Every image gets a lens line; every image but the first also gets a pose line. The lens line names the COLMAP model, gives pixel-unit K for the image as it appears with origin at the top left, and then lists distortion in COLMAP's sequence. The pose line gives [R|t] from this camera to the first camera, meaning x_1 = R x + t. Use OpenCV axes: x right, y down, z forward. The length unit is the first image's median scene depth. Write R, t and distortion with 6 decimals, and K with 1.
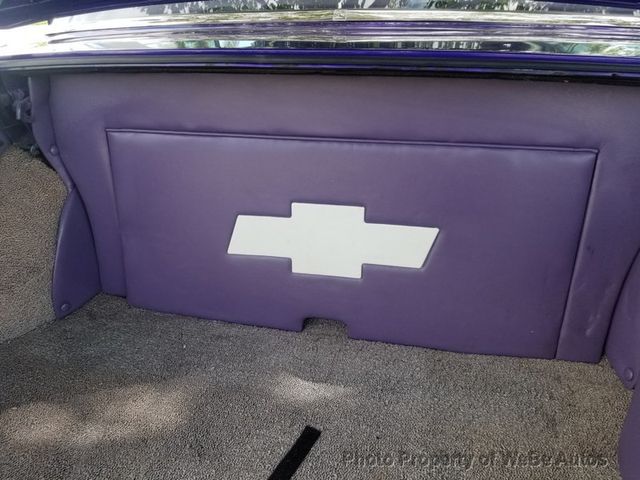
lens RADIAL K [[505.6, 0, 319.4], [0, 505.6, 239.7], [0, 0, 1]] dist [0.051898, -0.127967]
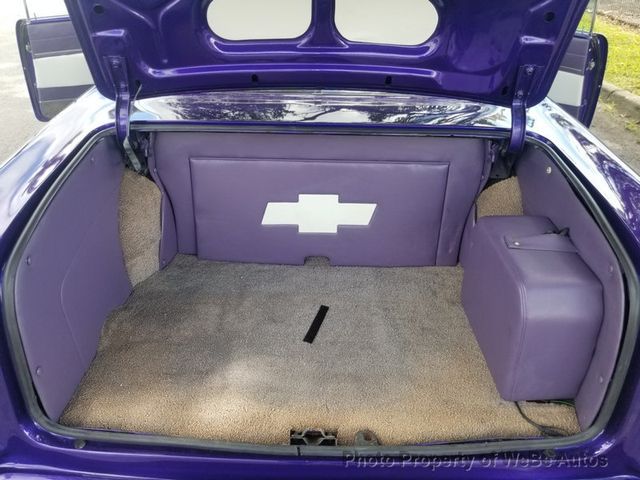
lens RADIAL K [[505.6, 0, 317.9], [0, 505.6, 239.9], [0, 0, 1]] dist [0.051898, -0.127967]
pose [[0.980700, -0.072272, 0.181668, -0.335288], [0.060442, 0.995726, 0.069837, -0.032643], [-0.185939, -0.057509, 0.980877, -0.841128]]
